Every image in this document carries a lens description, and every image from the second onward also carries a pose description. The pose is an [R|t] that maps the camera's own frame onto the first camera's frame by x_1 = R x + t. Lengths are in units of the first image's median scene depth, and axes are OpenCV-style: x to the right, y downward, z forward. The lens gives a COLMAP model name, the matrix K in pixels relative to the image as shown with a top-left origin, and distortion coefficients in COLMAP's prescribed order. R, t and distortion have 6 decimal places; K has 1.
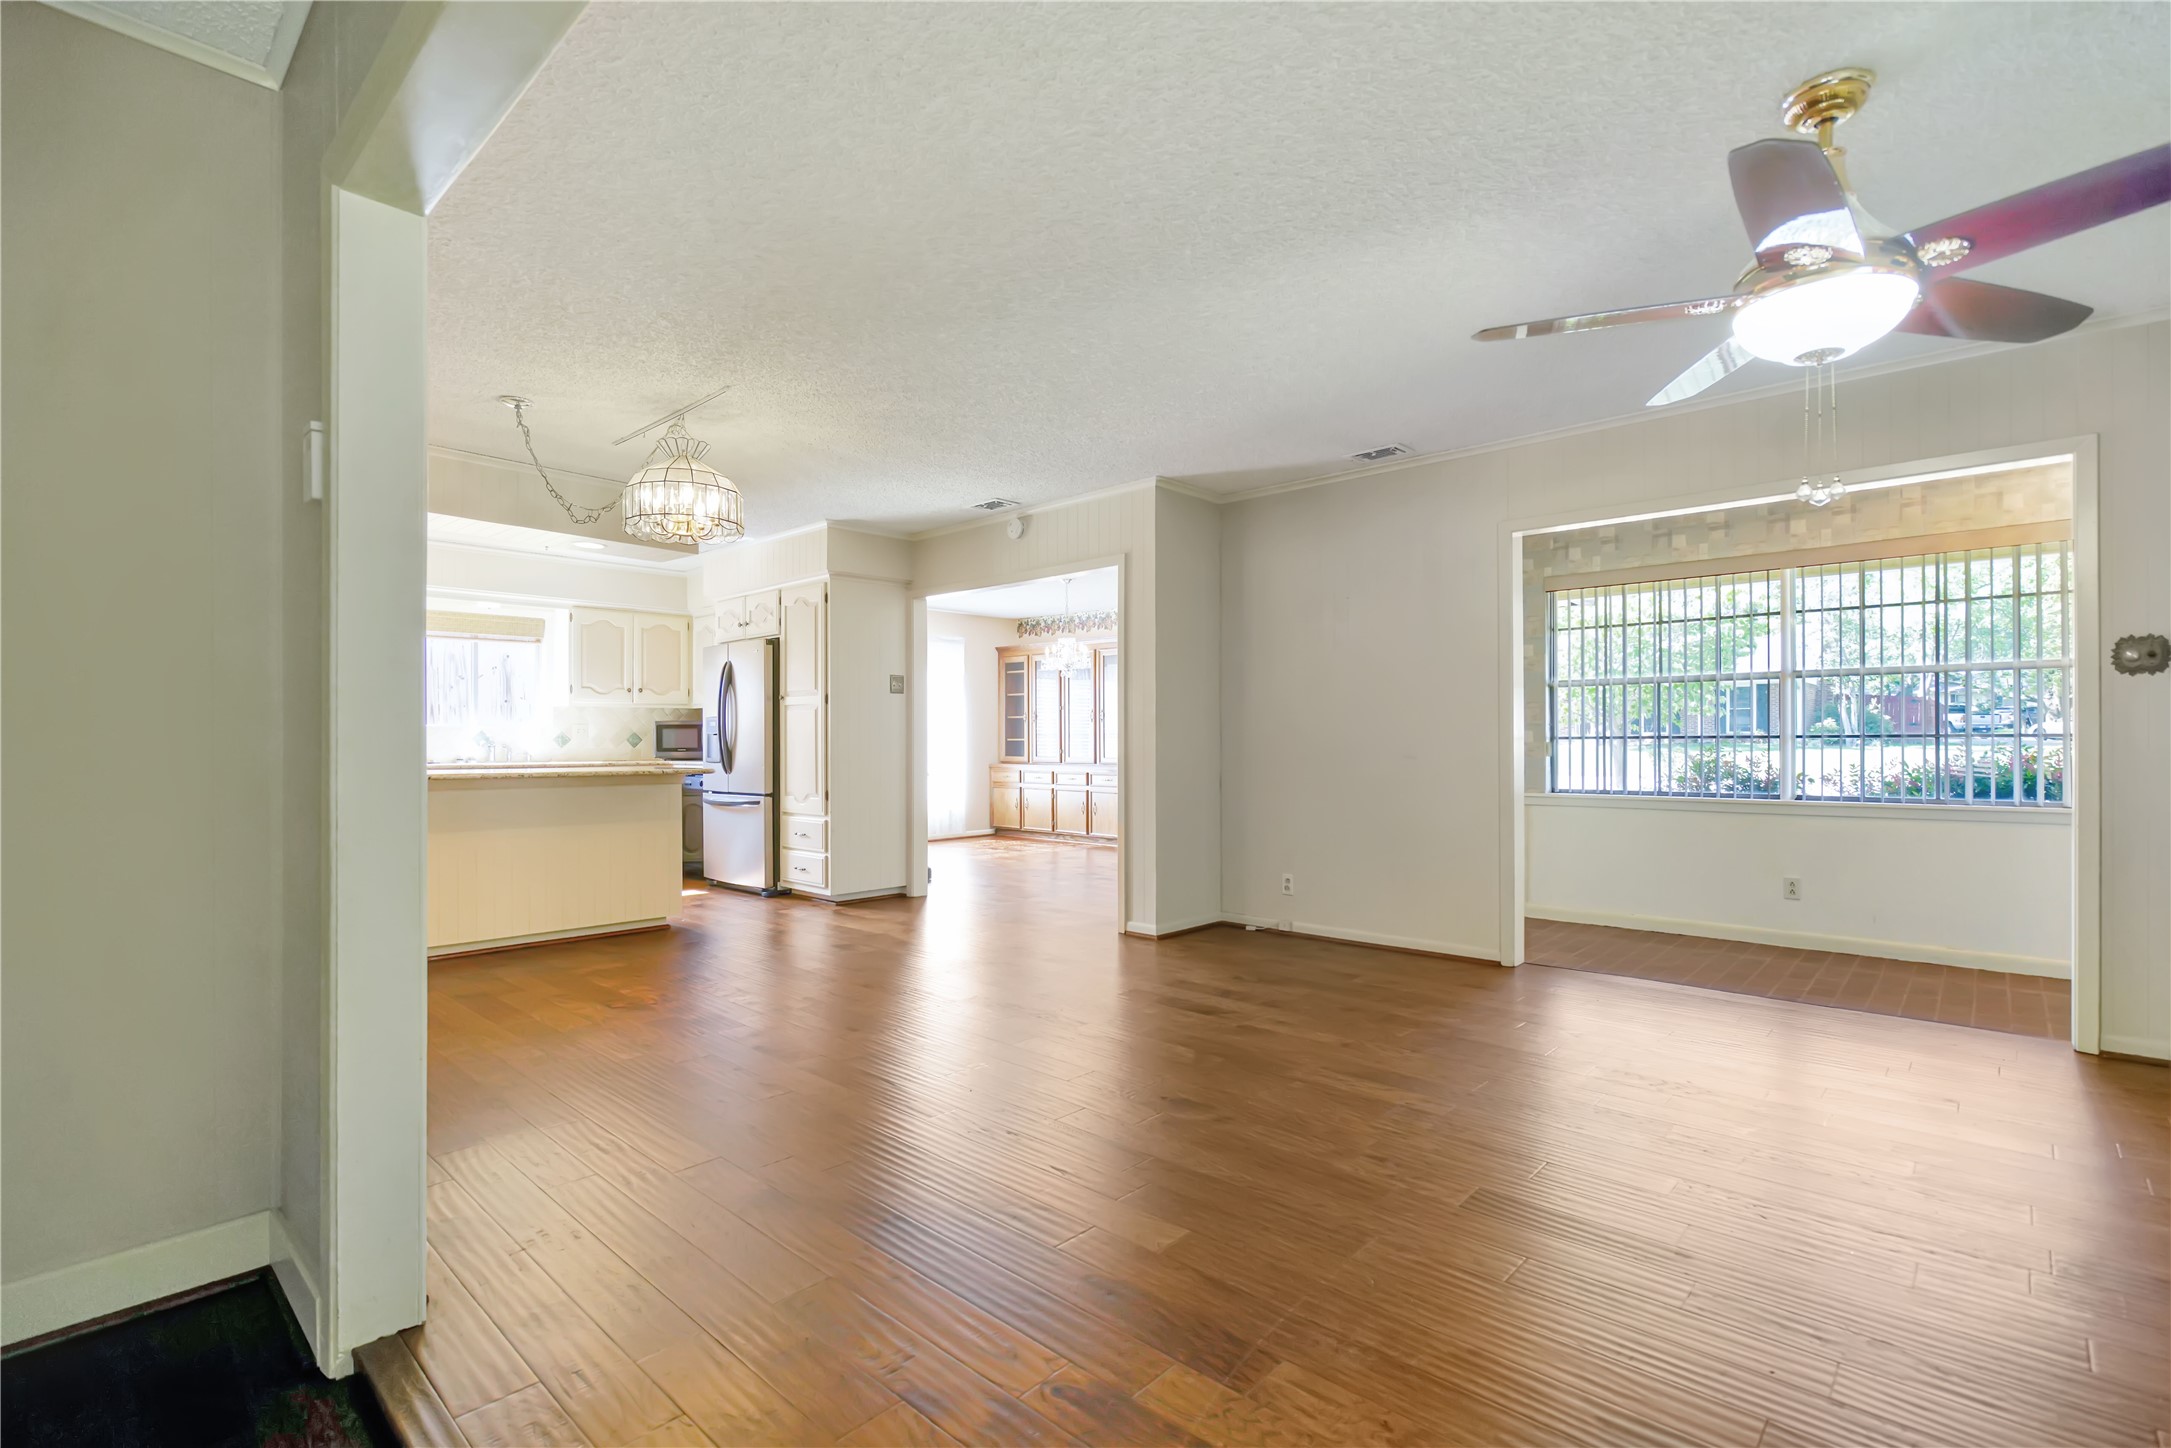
lens RADIAL K [[987.4, 0, 1076.5], [0, 987.4, 737.9], [0, 0, 1]] dist [0.002741, 0.000329]
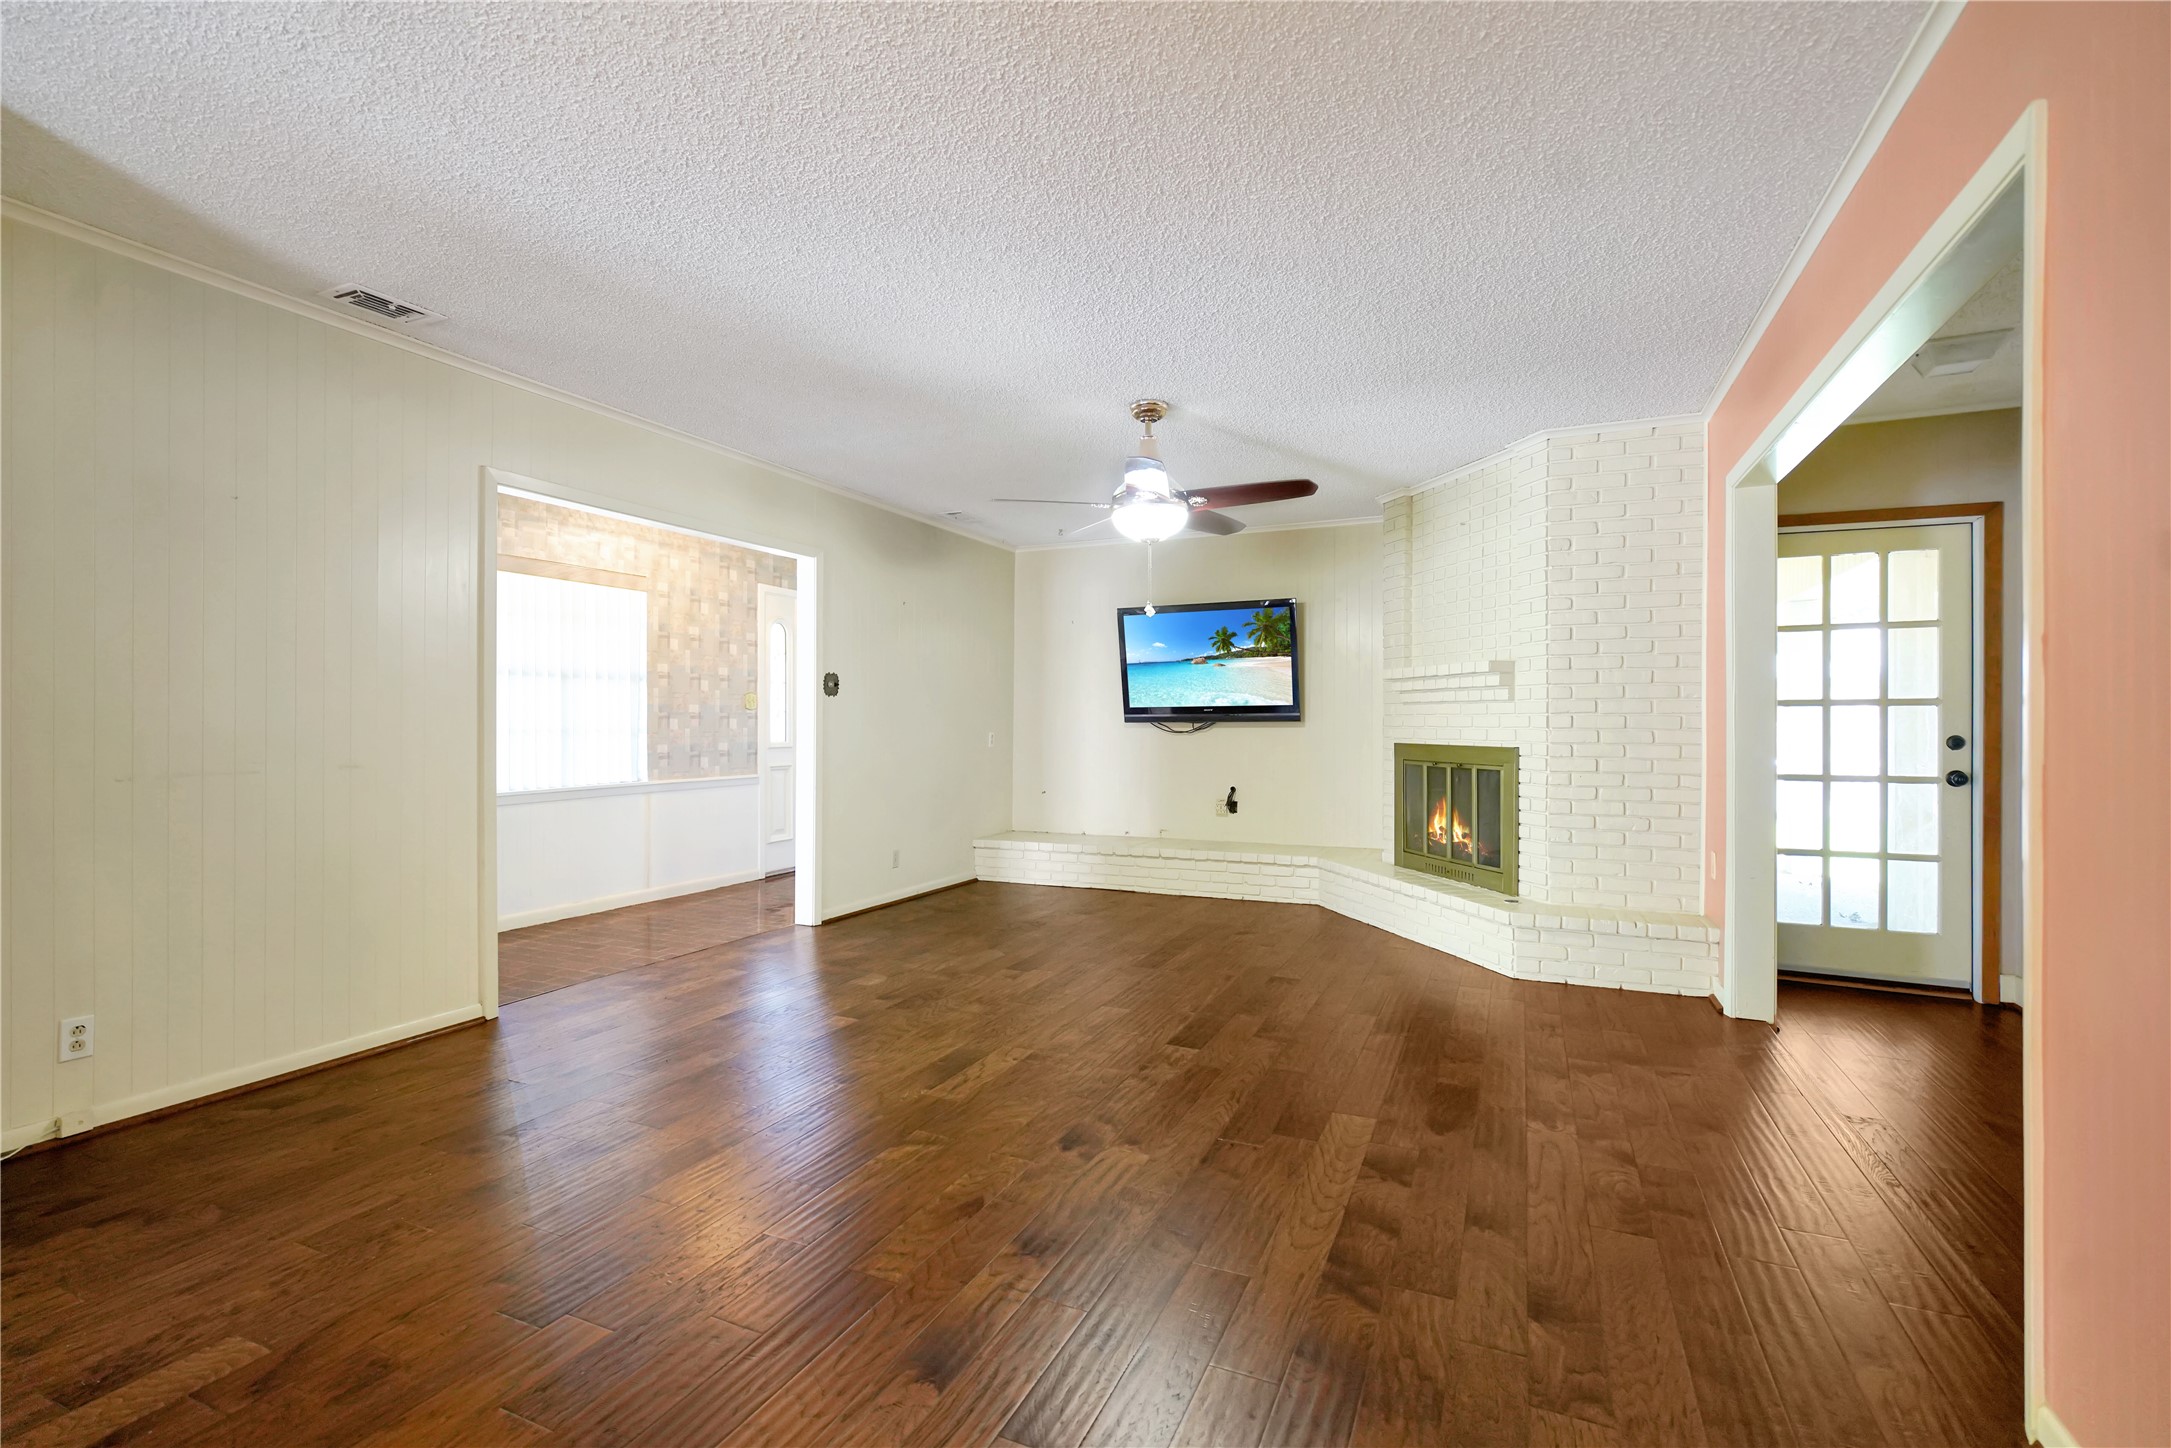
lens RADIAL K [[987.4, 0, 1067.7], [0, 987.4, 723.3], [0, 0, 1]] dist [0.002741, 0.000329]
pose [[-0.310803, -0.001632, 0.950473, -0.719578], [-0.006804, 0.999977, -0.000508, -0.020434], [-0.950450, -0.006625, -0.310806, 1.203530]]
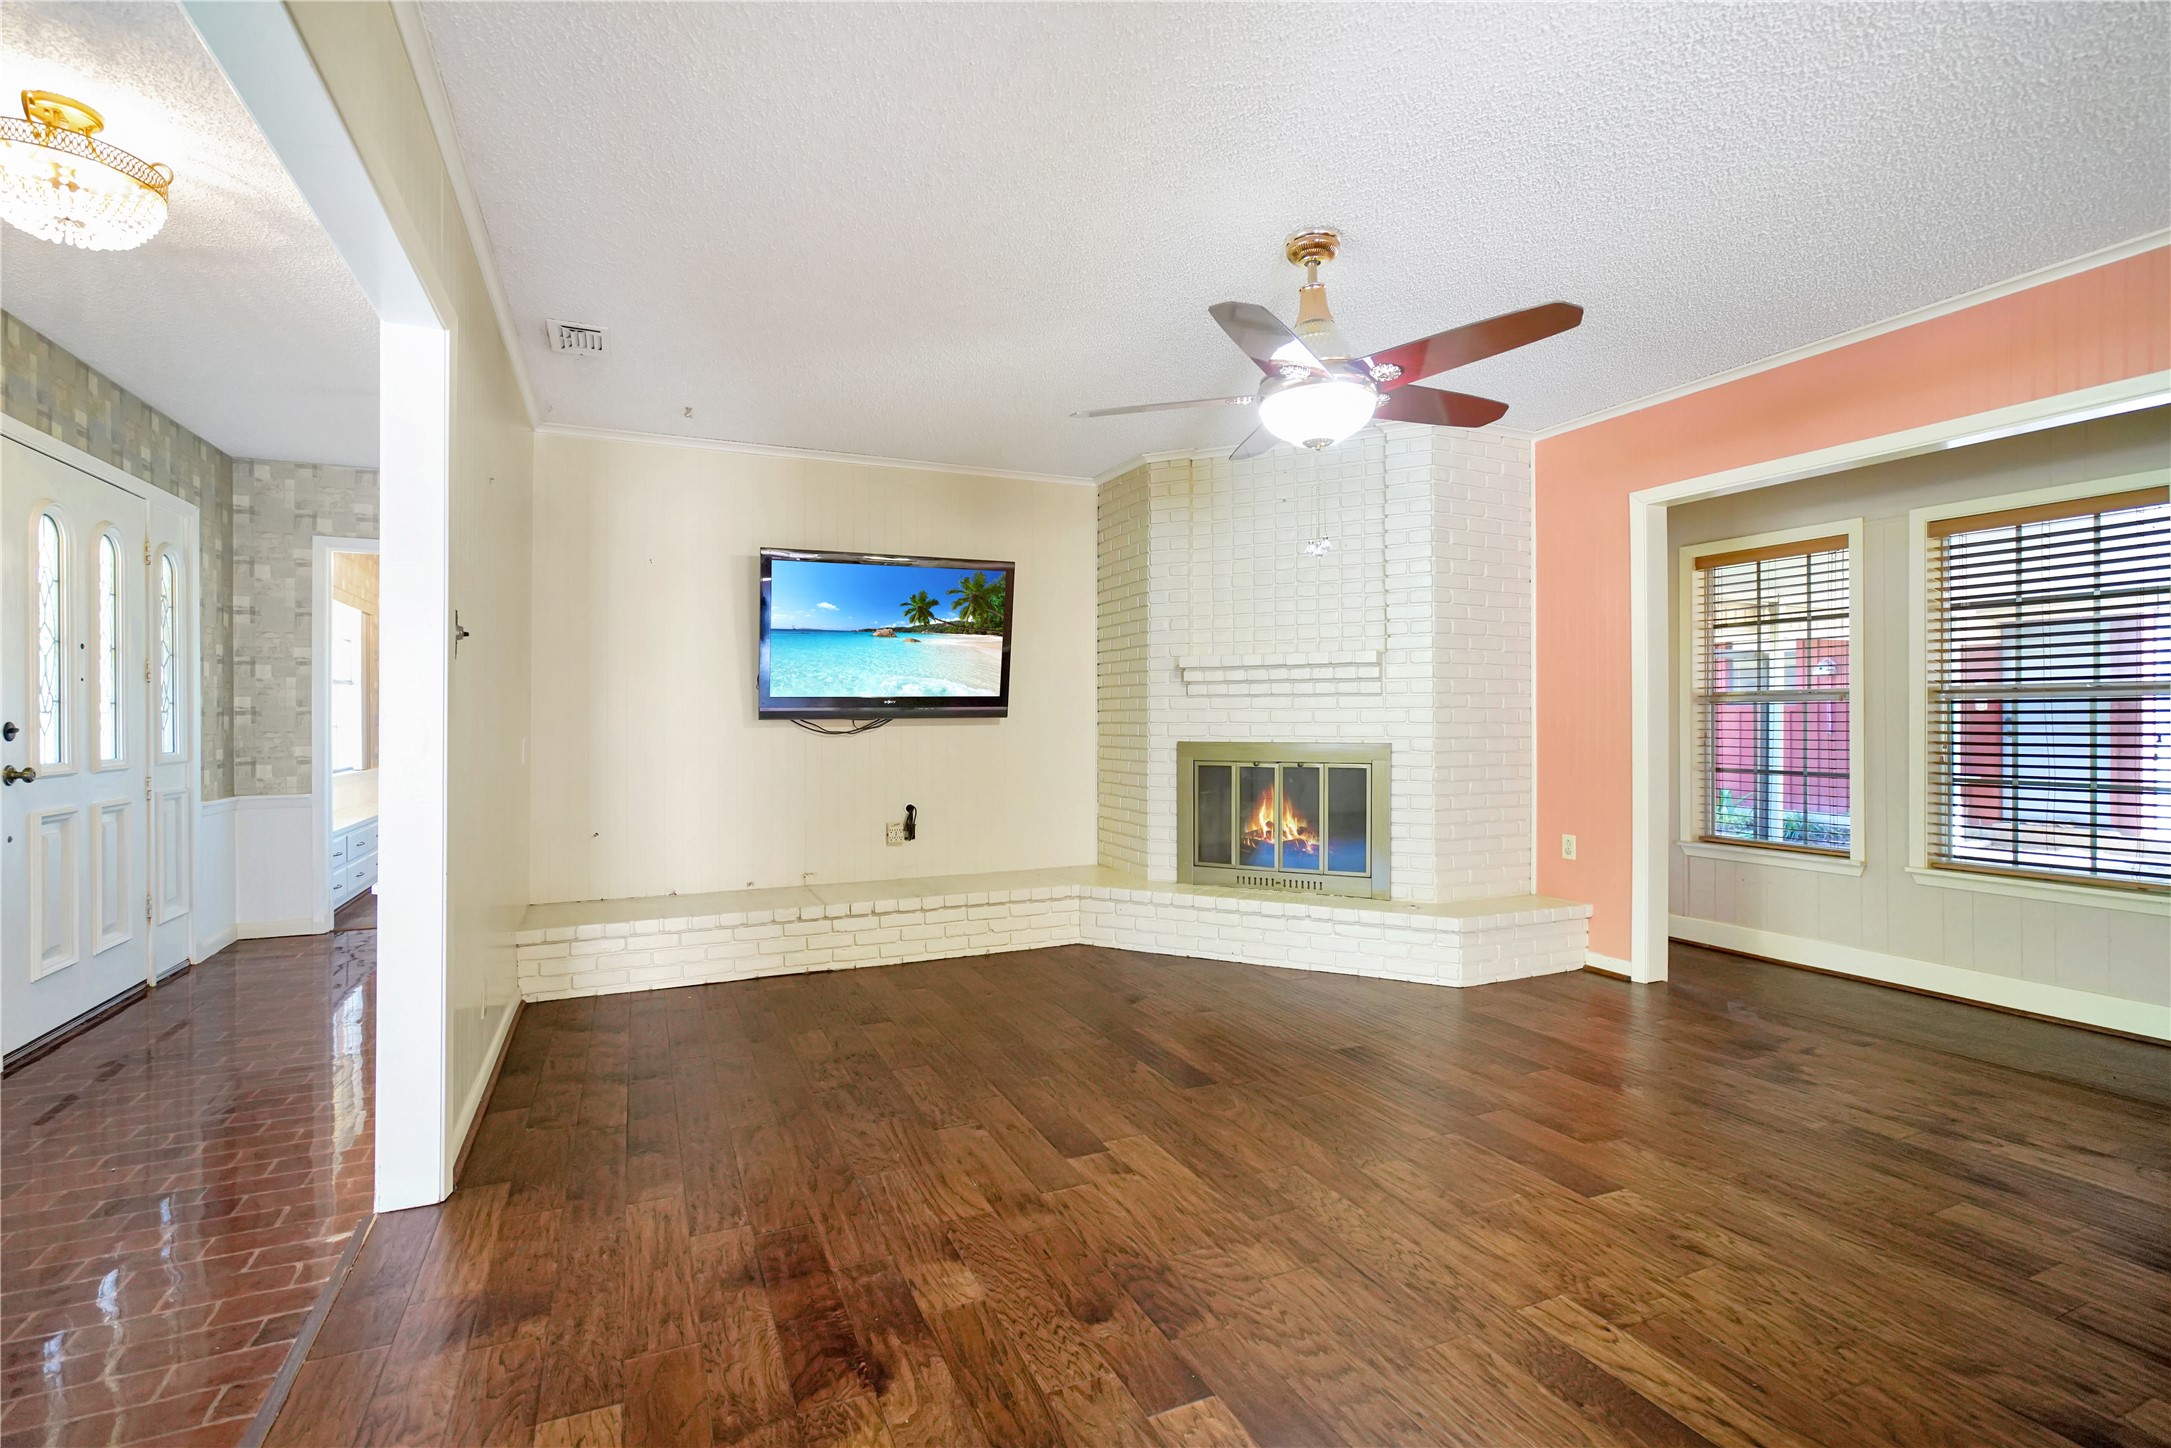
lens RADIAL K [[987.4, 0, 1083.9], [0, 987.4, 714.9], [0, 0, 1]] dist [0.002741, 0.000329]
pose [[-0.921374, 0.004513, 0.388650, 0.365485], [0.000351, 0.999942, -0.010779, -0.014993], [-0.388676, -0.009795, -0.921322, 1.586456]]
